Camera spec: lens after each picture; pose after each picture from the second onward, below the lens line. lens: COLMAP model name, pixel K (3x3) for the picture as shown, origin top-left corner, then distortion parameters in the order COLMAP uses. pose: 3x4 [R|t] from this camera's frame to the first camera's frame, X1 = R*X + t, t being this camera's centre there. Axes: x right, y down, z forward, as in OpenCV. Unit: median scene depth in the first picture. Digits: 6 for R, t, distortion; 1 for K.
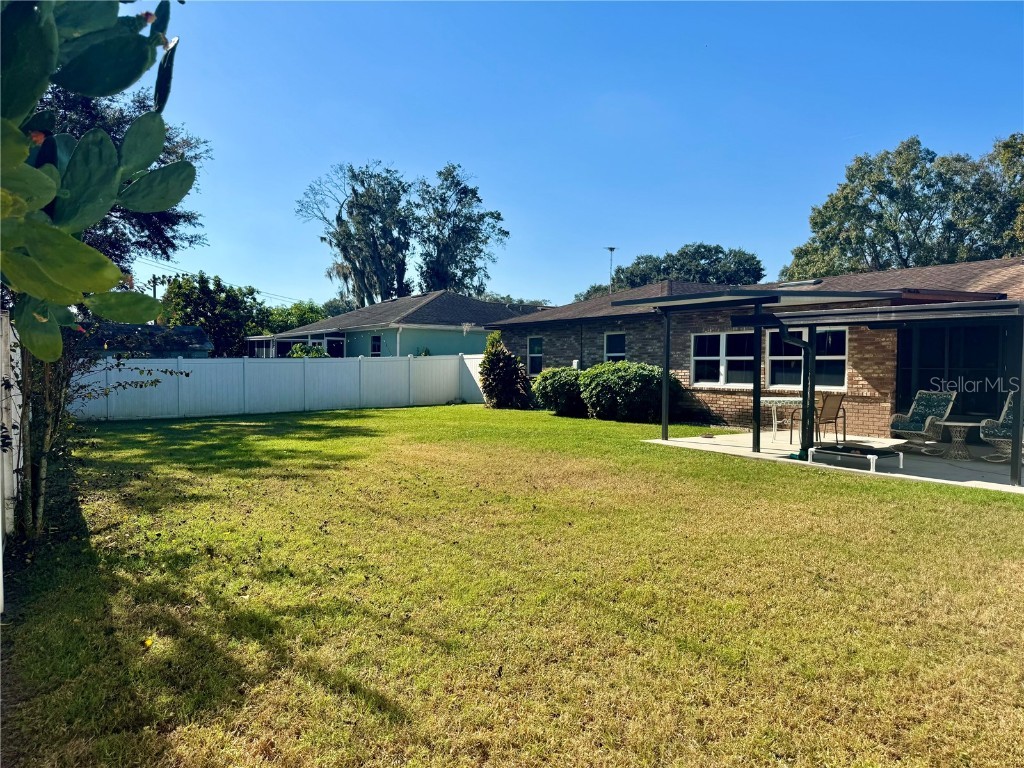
lens RADIAL K [[719.6, 0, 509.7], [0, 719.6, 386.5], [0, 0, 1]] dist [0.062753, -0.067906]
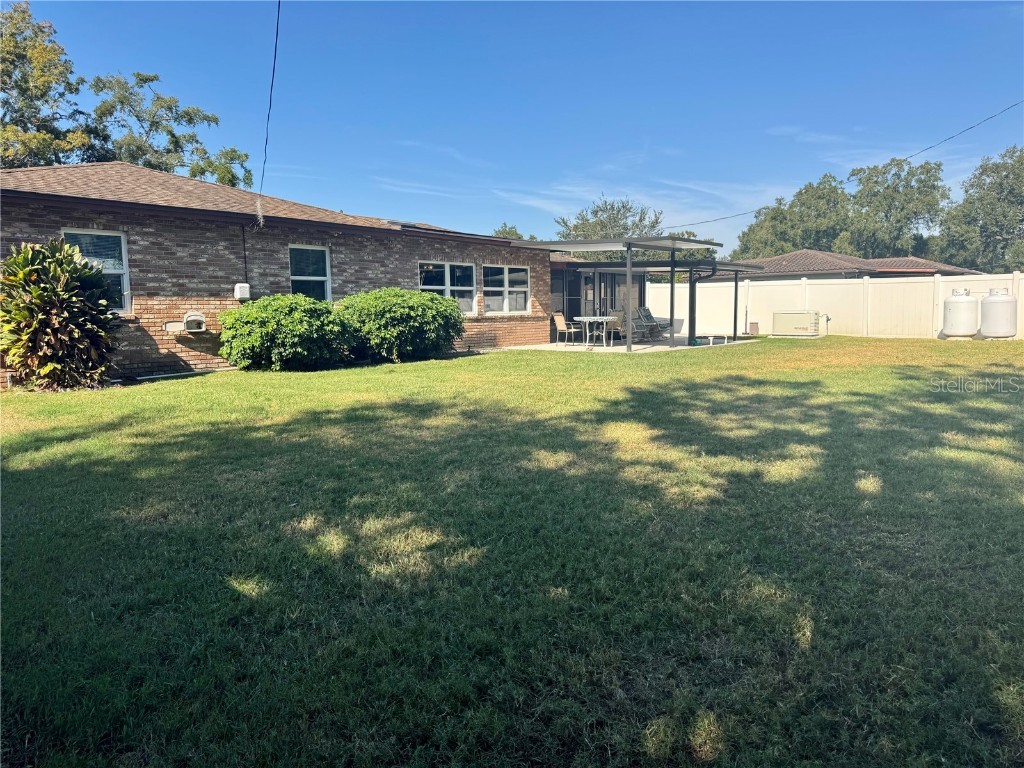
lens RADIAL K [[719.6, 0, 510.6], [0, 719.6, 380.0], [0, 0, 1]] dist [0.062753, -0.067906]
pose [[-0.252341, -0.095029, 0.962961, -0.679655], [0.041291, 0.993202, 0.108834, -0.015660], [-0.966757, 0.067224, -0.246702, 1.118163]]
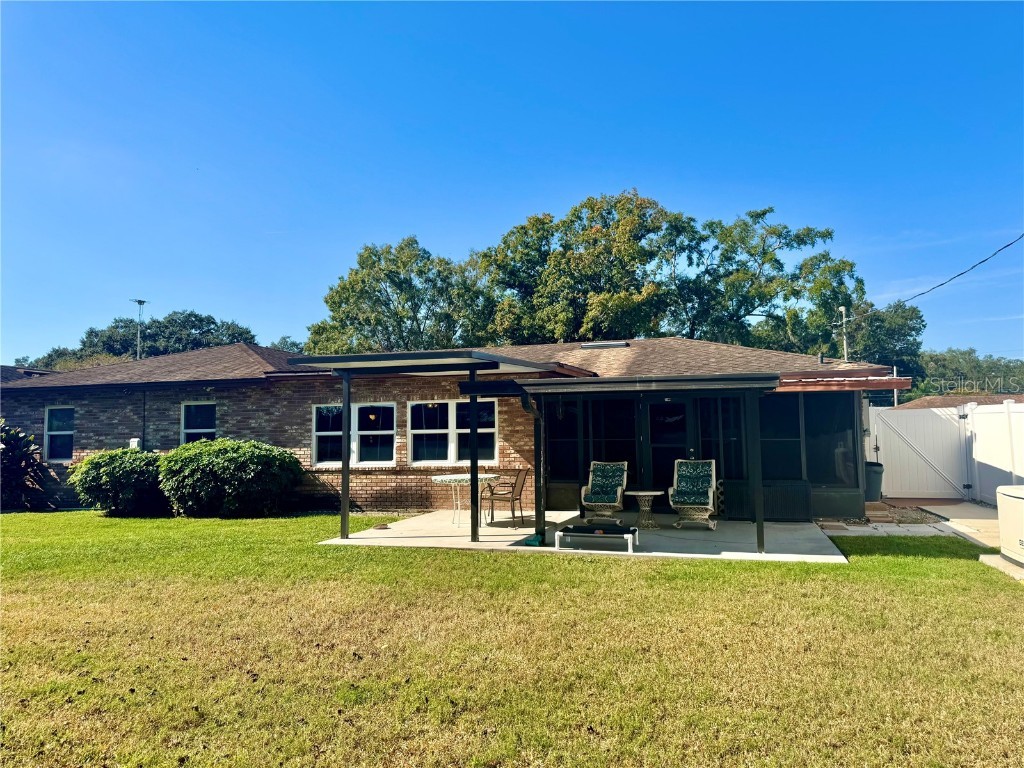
lens RADIAL K [[719.6, 0, 511.3], [0, 719.6, 376.6], [0, 0, 1]] dist [0.062753, -0.067906]
pose [[0.763155, 0.038018, 0.645096, -0.118456], [0.038787, 0.993773, -0.104452, -0.008062], [-0.645051, 0.104734, 0.756928, 0.203620]]
